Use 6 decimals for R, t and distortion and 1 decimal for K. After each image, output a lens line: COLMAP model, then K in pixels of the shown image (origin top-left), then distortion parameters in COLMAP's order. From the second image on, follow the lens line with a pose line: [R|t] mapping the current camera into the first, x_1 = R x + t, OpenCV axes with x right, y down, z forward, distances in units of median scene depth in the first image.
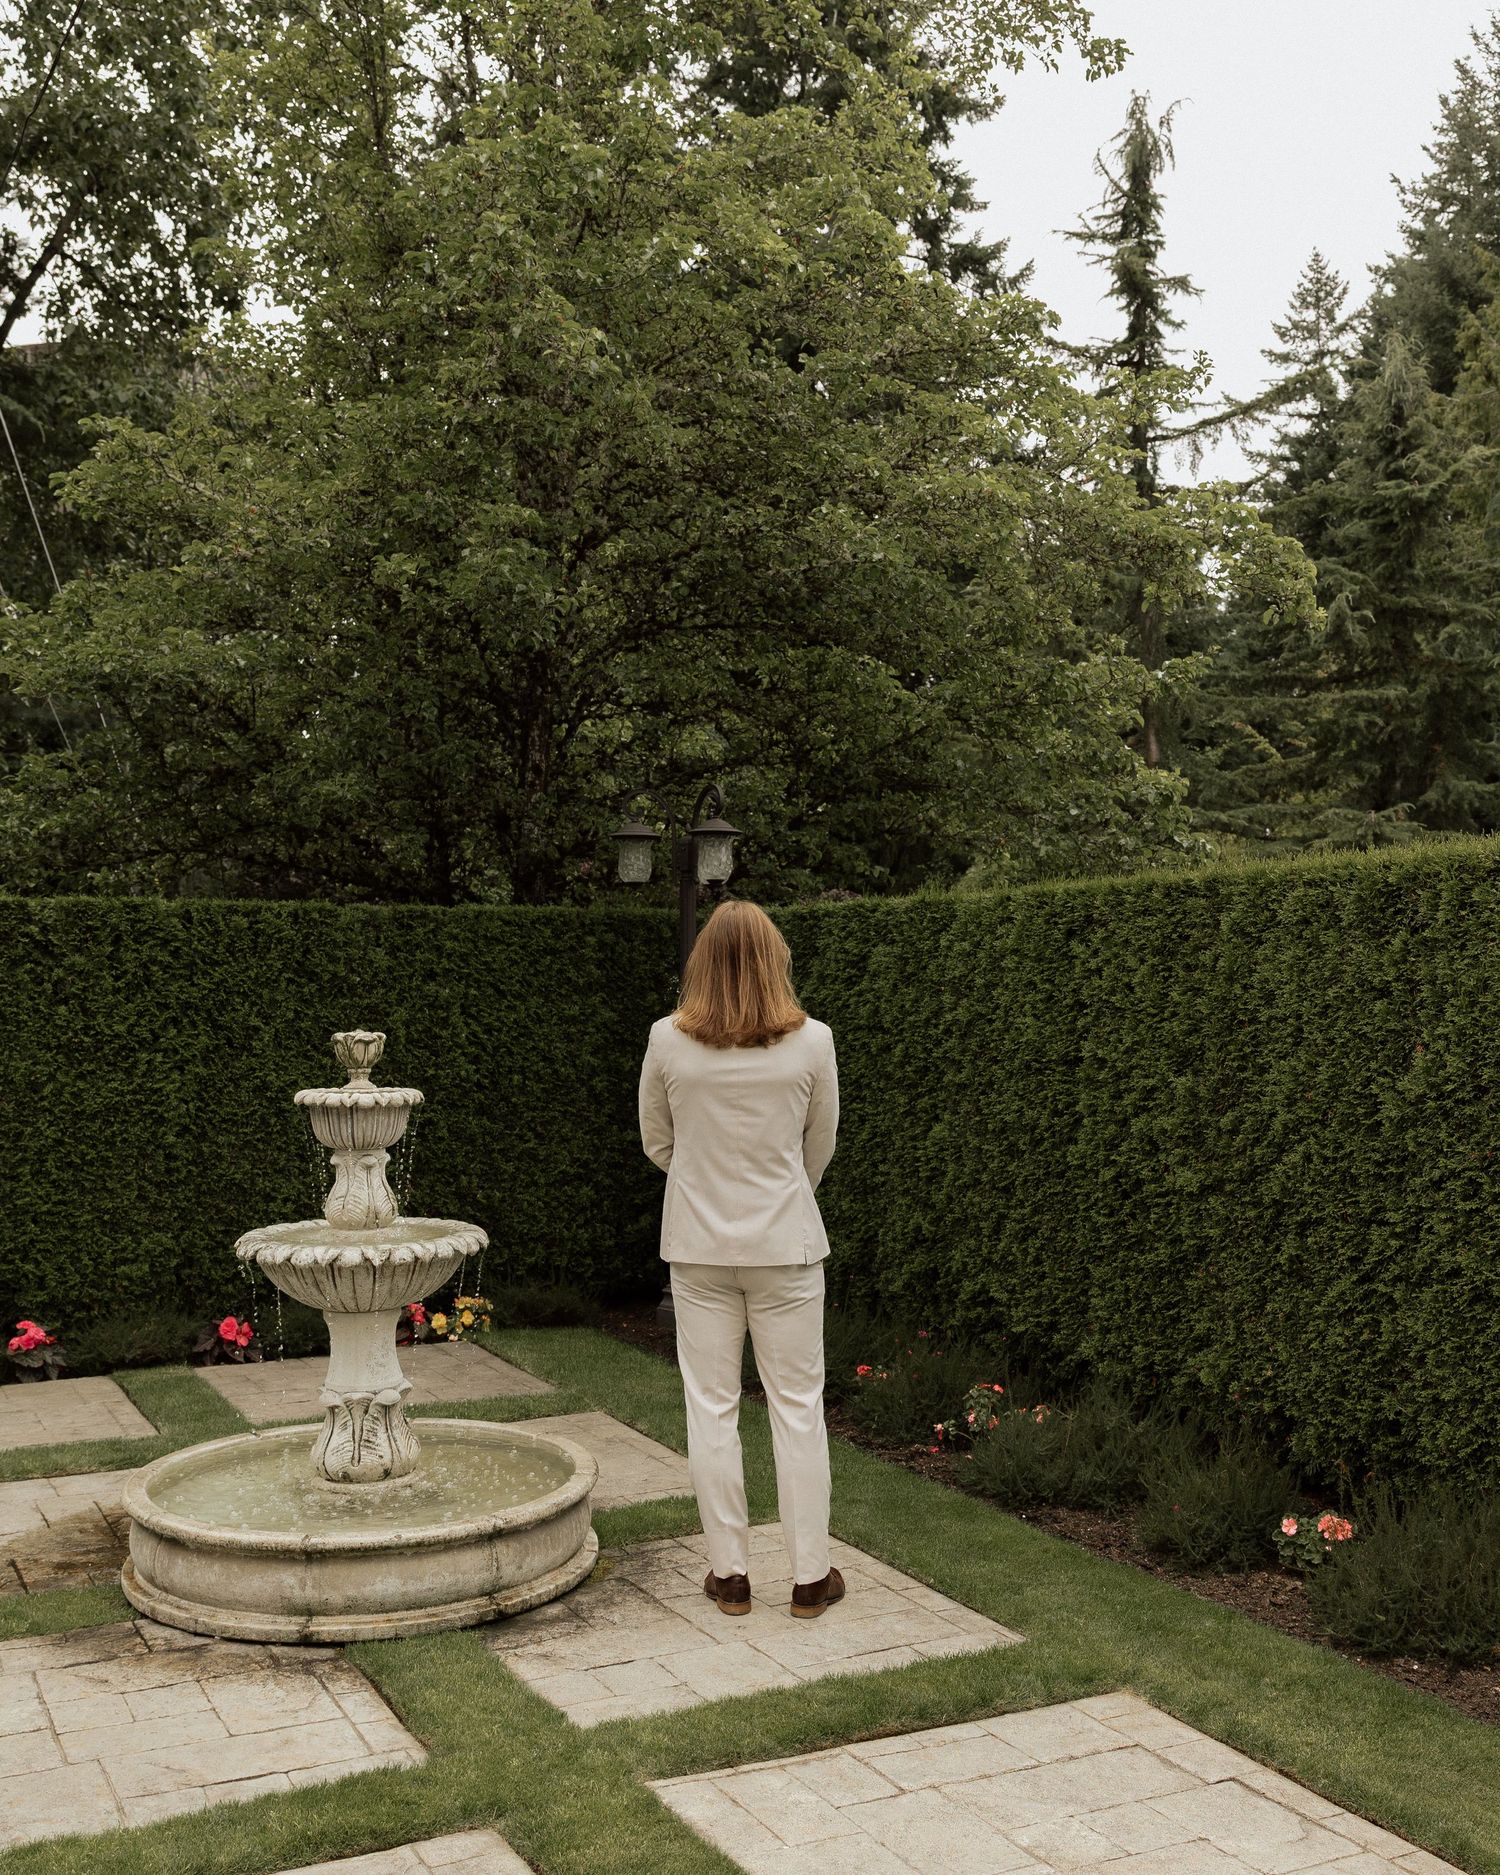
lens RADIAL K [[1988.3, 0, 749.3], [0, 1988.3, 971.0], [0, 0, 1]] dist [0.004653, 0.012554]
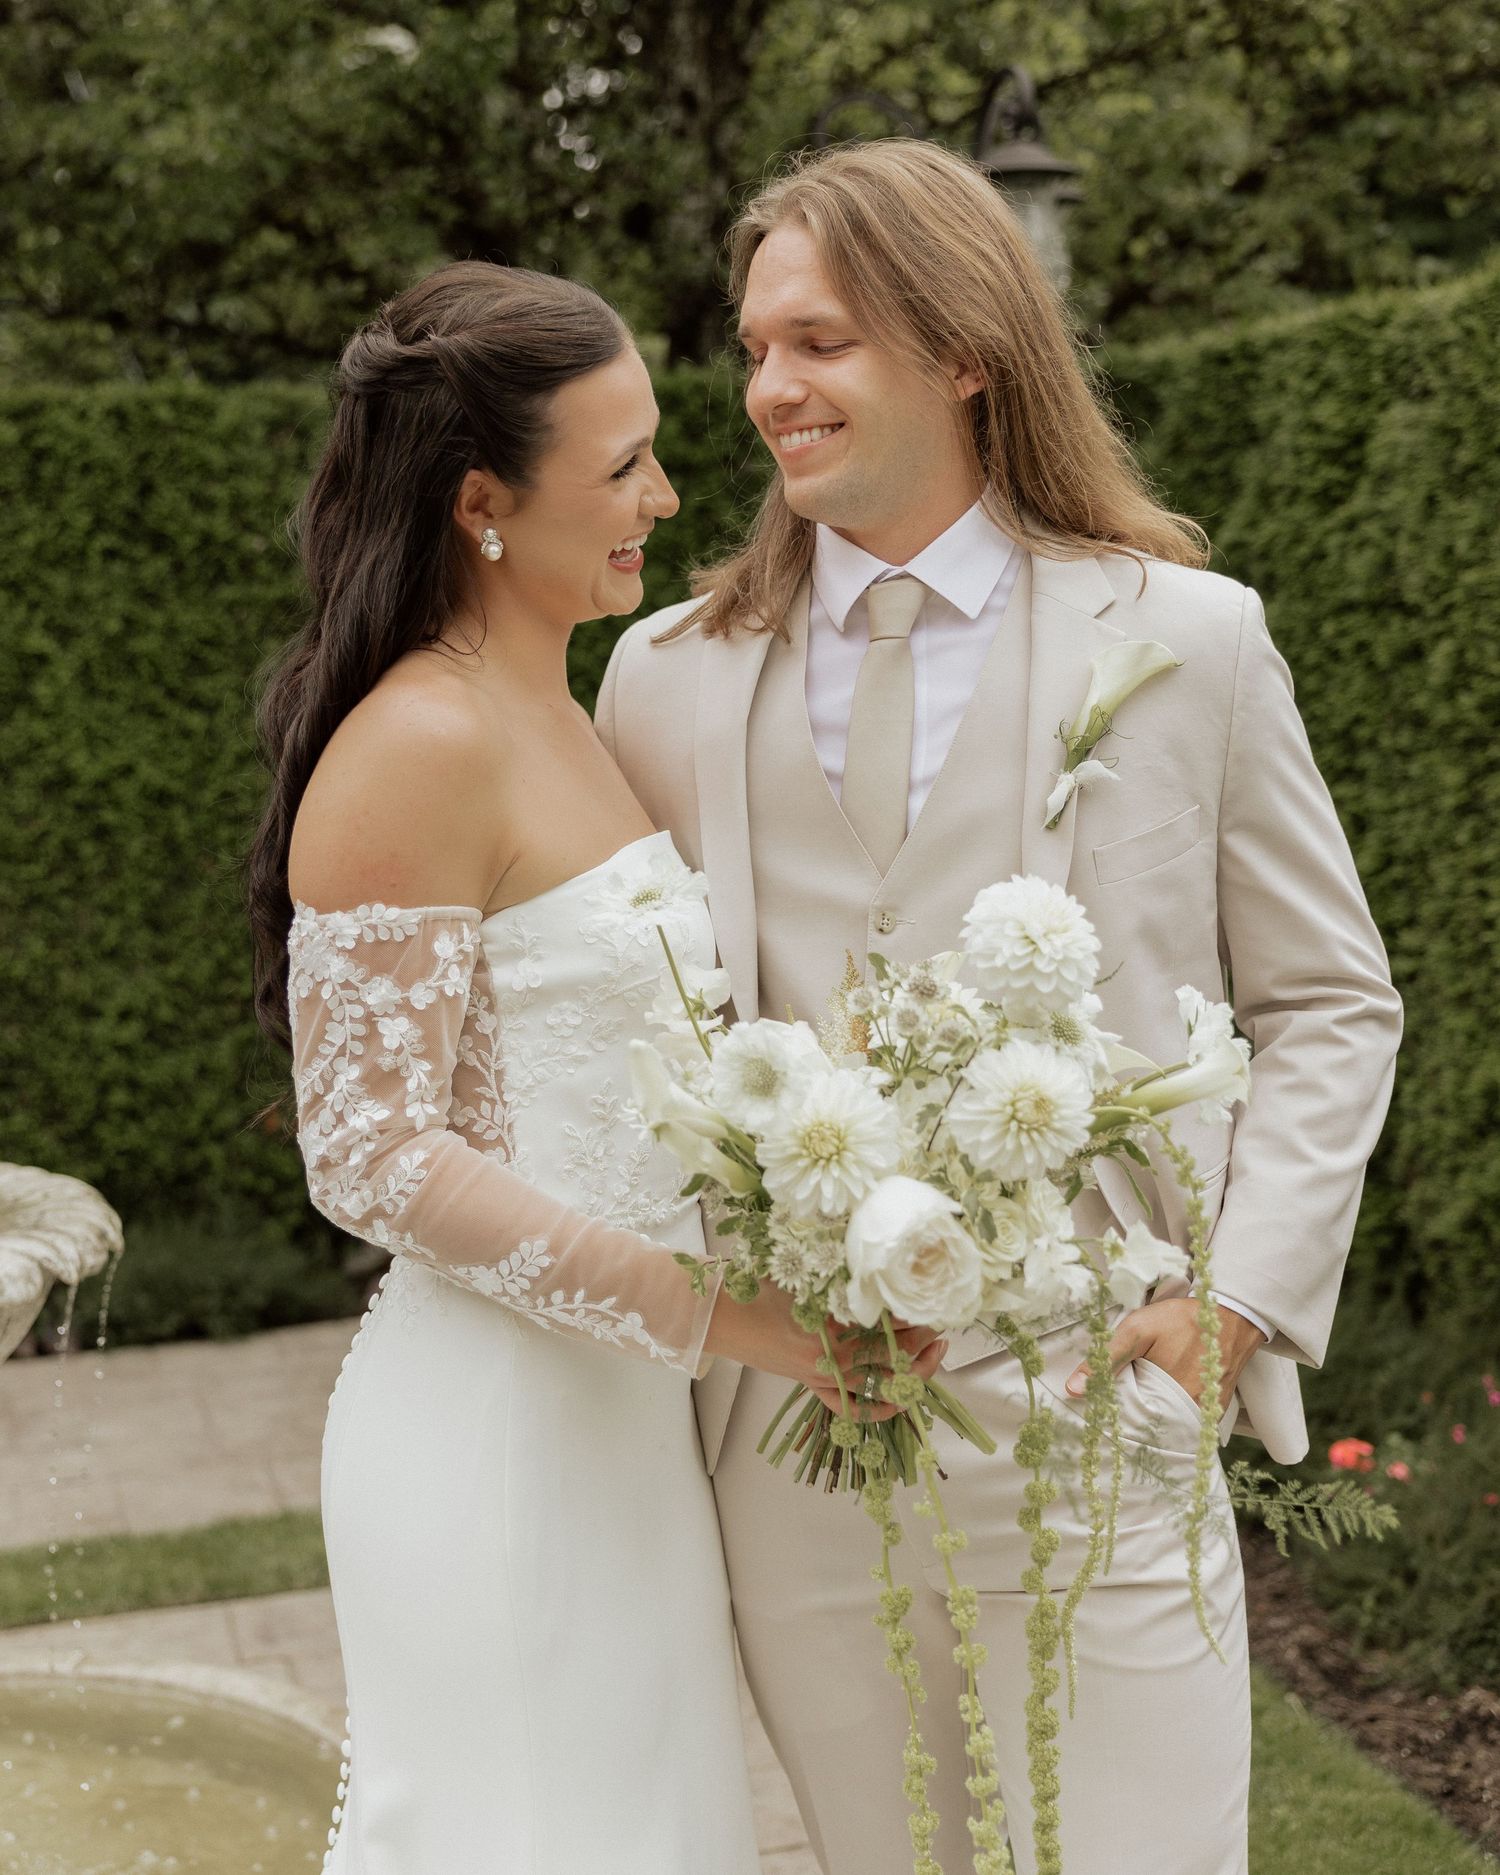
lens RADIAL K [[2756.6, 0, 709.7], [0, 2756.6, 826.3], [0, 0, 1]] dist [0.001424, 0.025472]
pose [[0.973505, -0.019870, -0.227801, 0.071040], [0.040894, 0.995286, 0.087946, 0.022933], [0.224979, -0.094931, 0.969728, 0.510696]]
